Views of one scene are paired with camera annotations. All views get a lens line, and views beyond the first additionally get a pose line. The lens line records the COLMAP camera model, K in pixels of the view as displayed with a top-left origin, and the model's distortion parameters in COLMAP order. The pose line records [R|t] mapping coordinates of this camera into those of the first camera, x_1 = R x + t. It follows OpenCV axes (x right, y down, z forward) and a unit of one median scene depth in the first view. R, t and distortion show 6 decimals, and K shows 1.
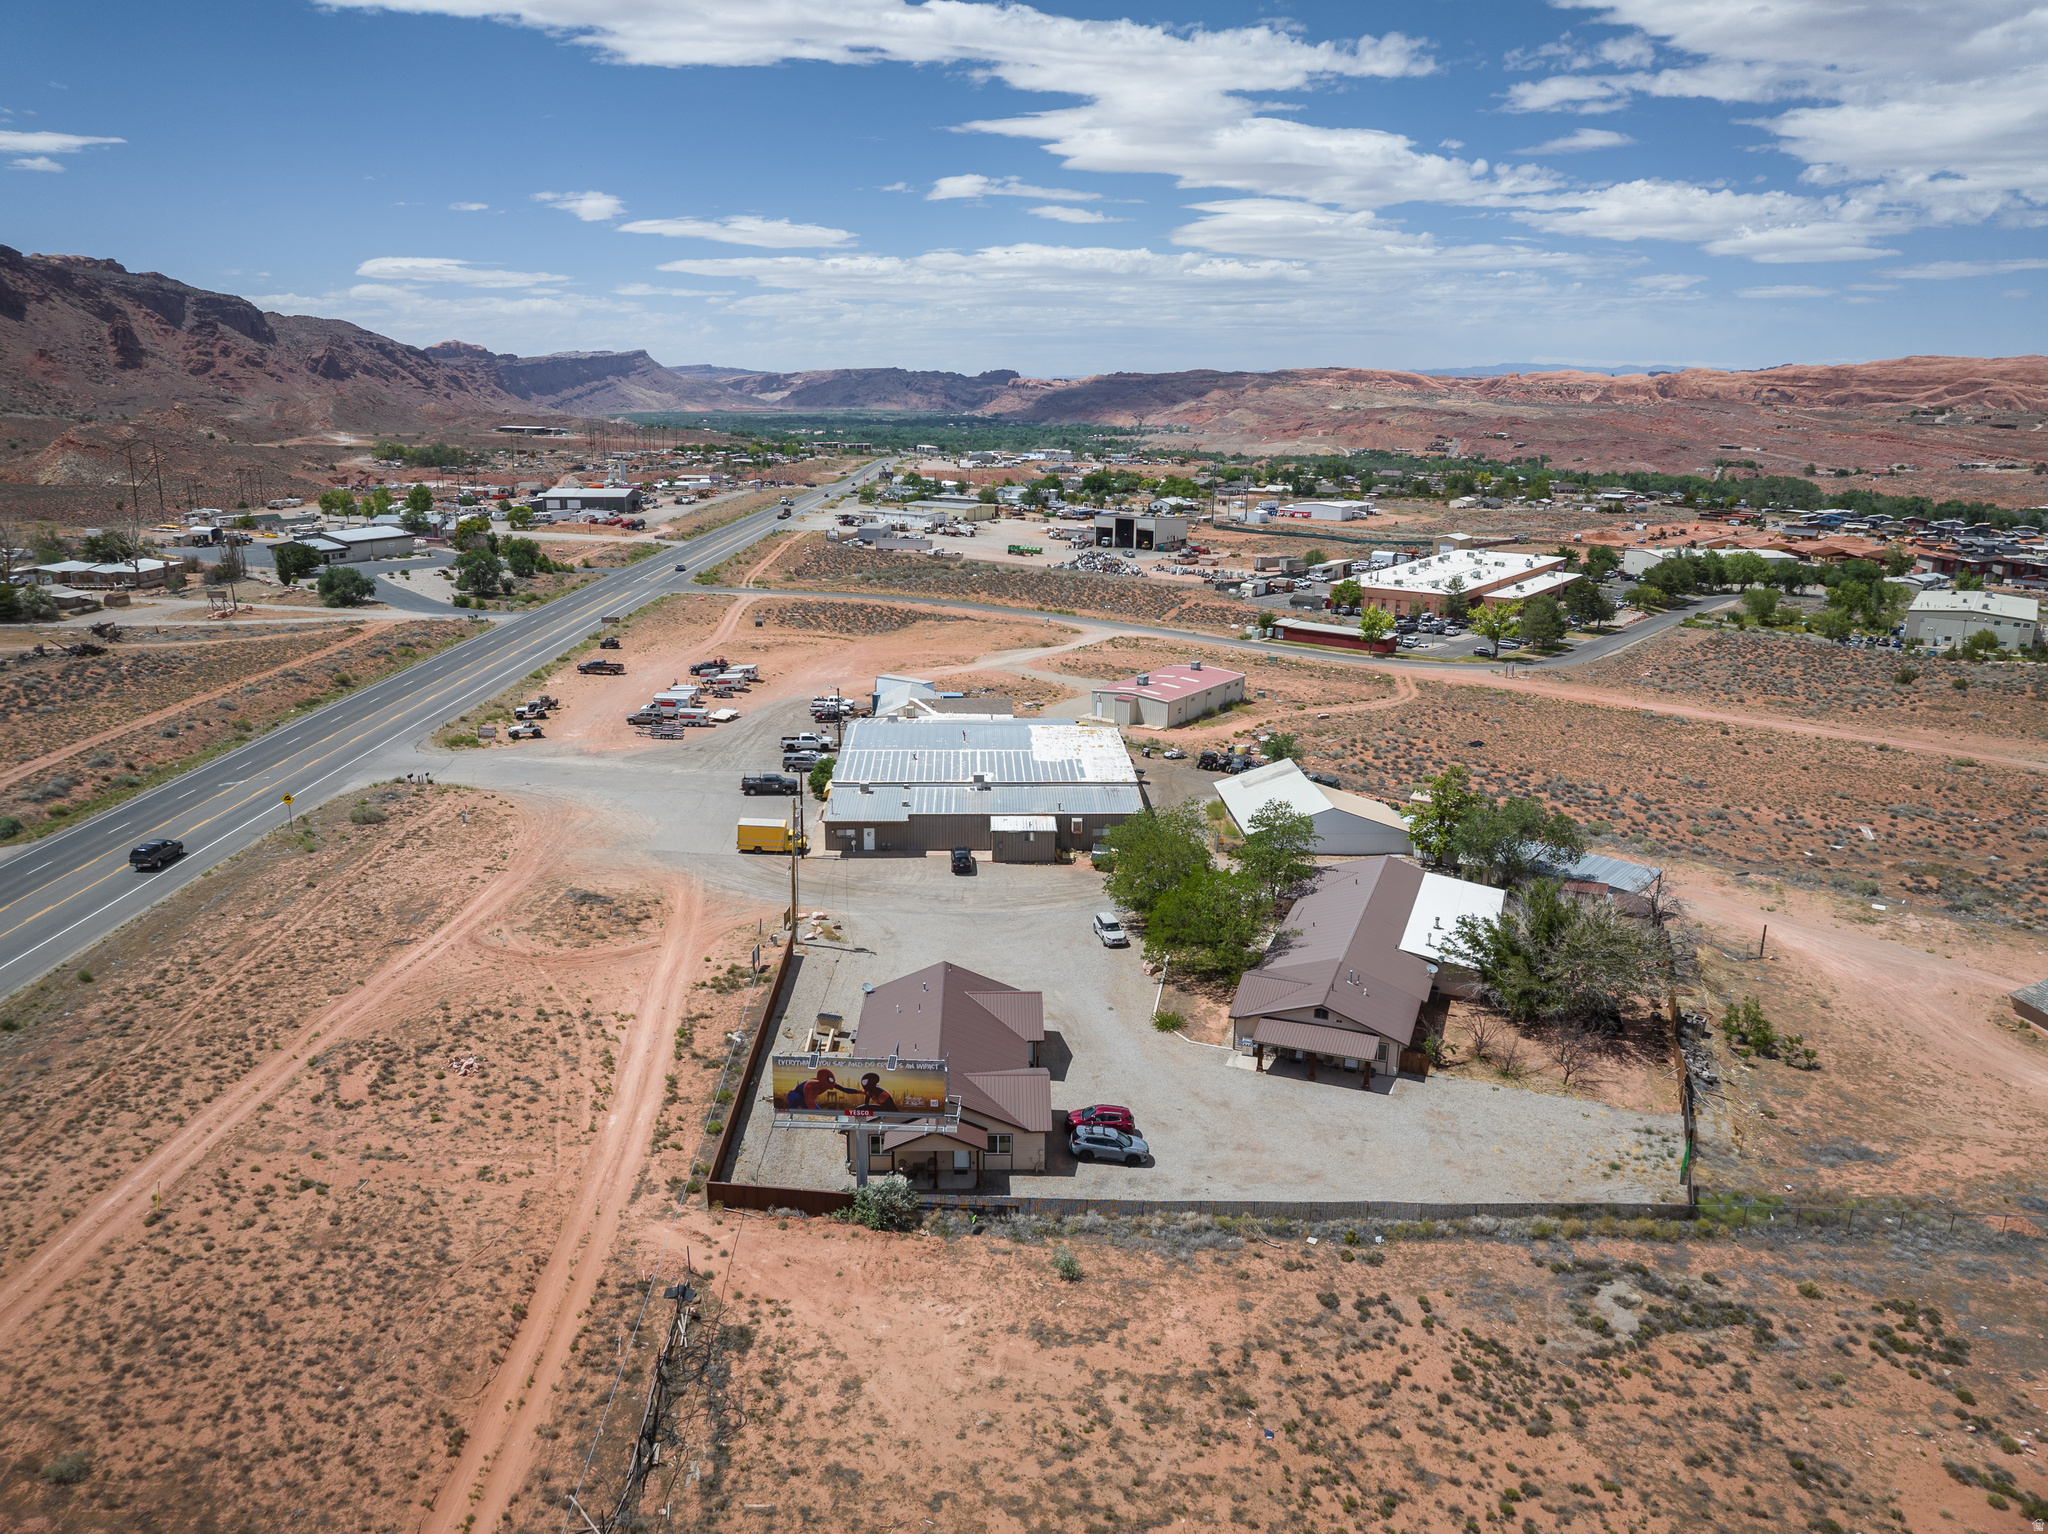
lens RADIAL K [[1441.9, 0, 1019.6], [0, 1441.9, 764.5], [0, 0, 1]] dist [-0.053586, 0.021503]
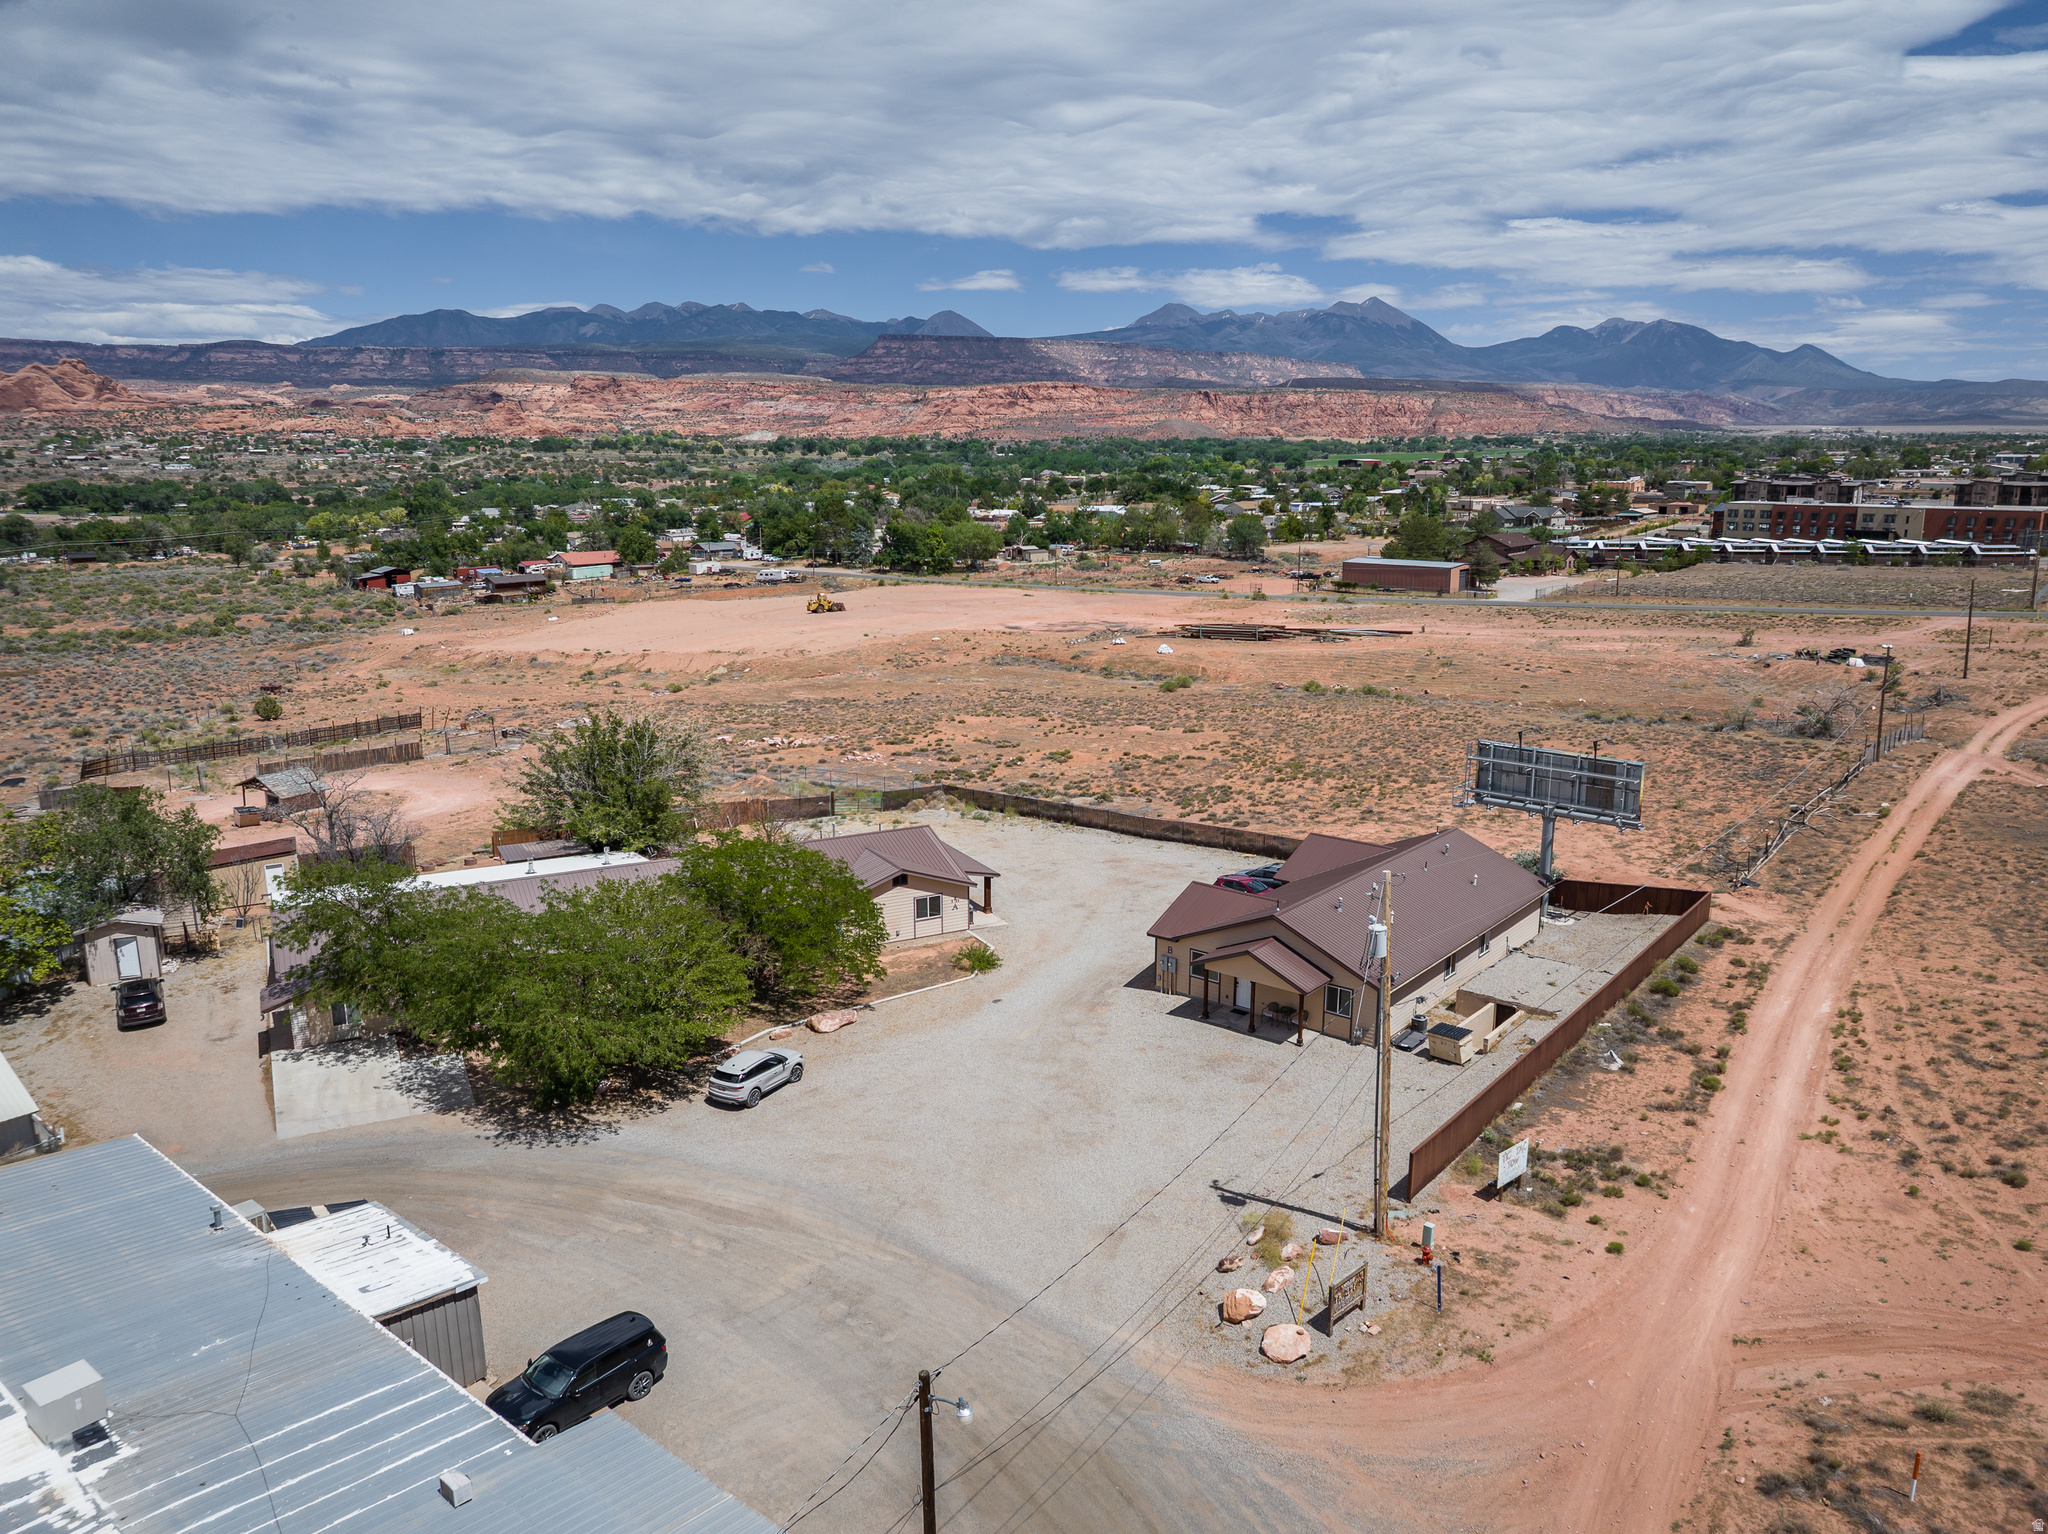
lens RADIAL K [[1441.9, 0, 1017.9], [0, 1441.9, 771.1], [0, 0, 1]] dist [-0.053586, 0.021503]
pose [[-0.752046, -0.152920, 0.641126, -0.363529], [0.162701, 0.899541, 0.405406, -0.194651], [-0.638713, 0.409196, -0.651616, 1.461561]]
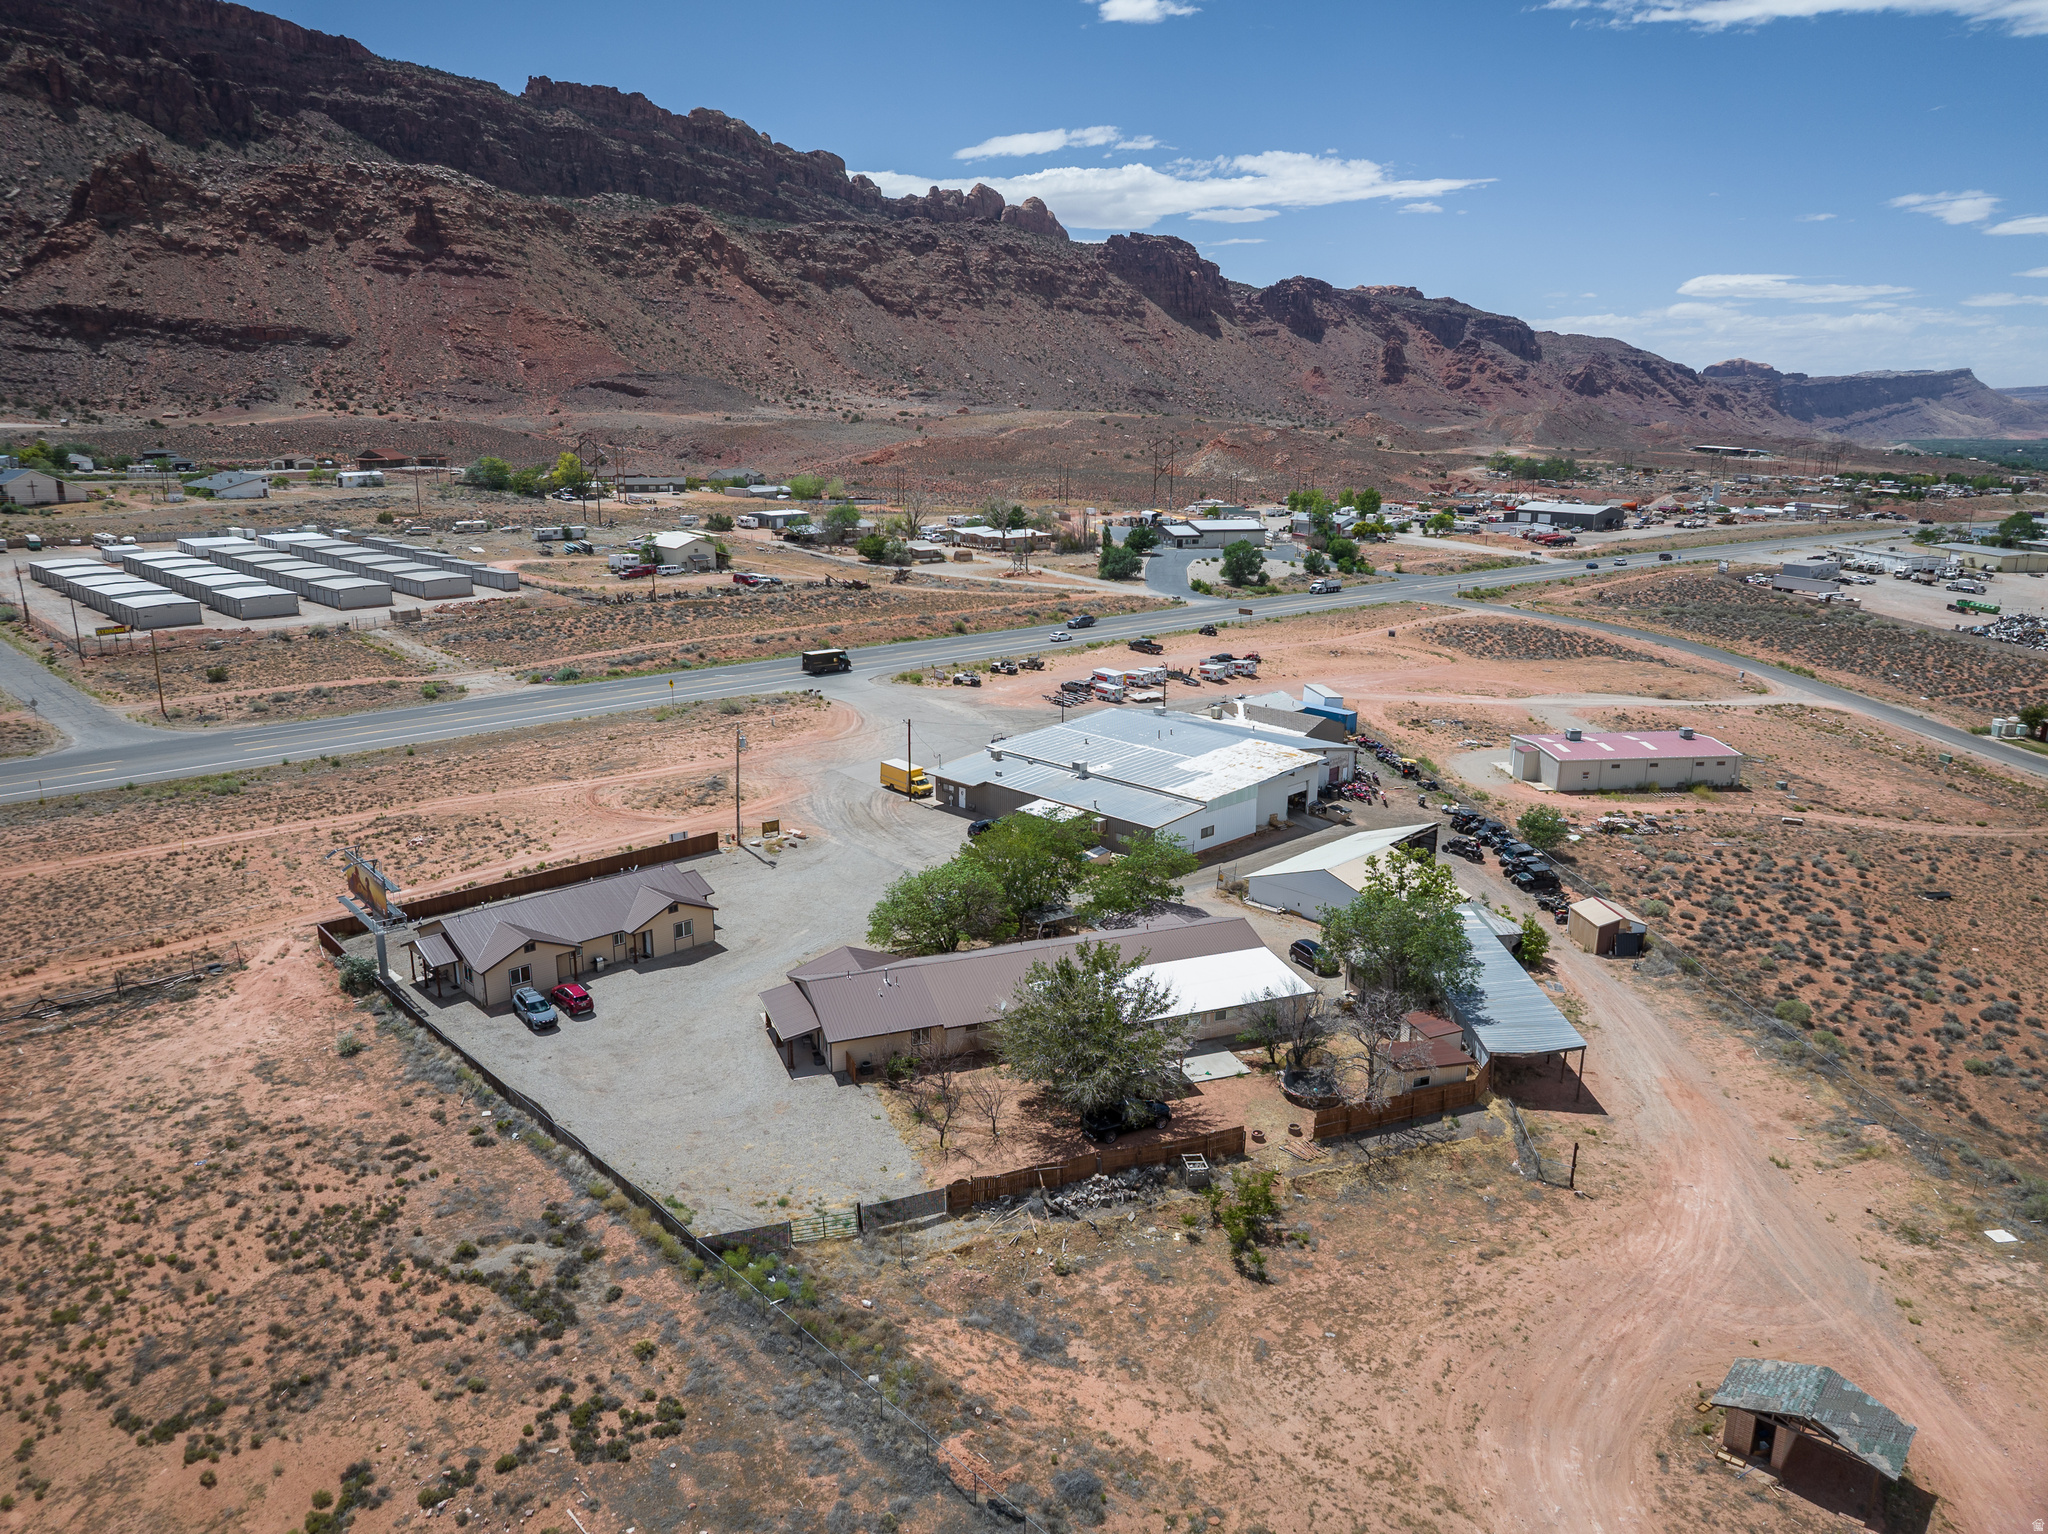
lens RADIAL K [[1441.9, 0, 1017.8], [0, 1441.9, 764.9], [0, 0, 1]] dist [-0.053586, 0.021503]
pose [[0.675320, 0.180158, -0.715183, 0.975783], [-0.188598, 0.979649, 0.068693, -0.077550], [0.713004, 0.088492, 0.695554, 0.372952]]
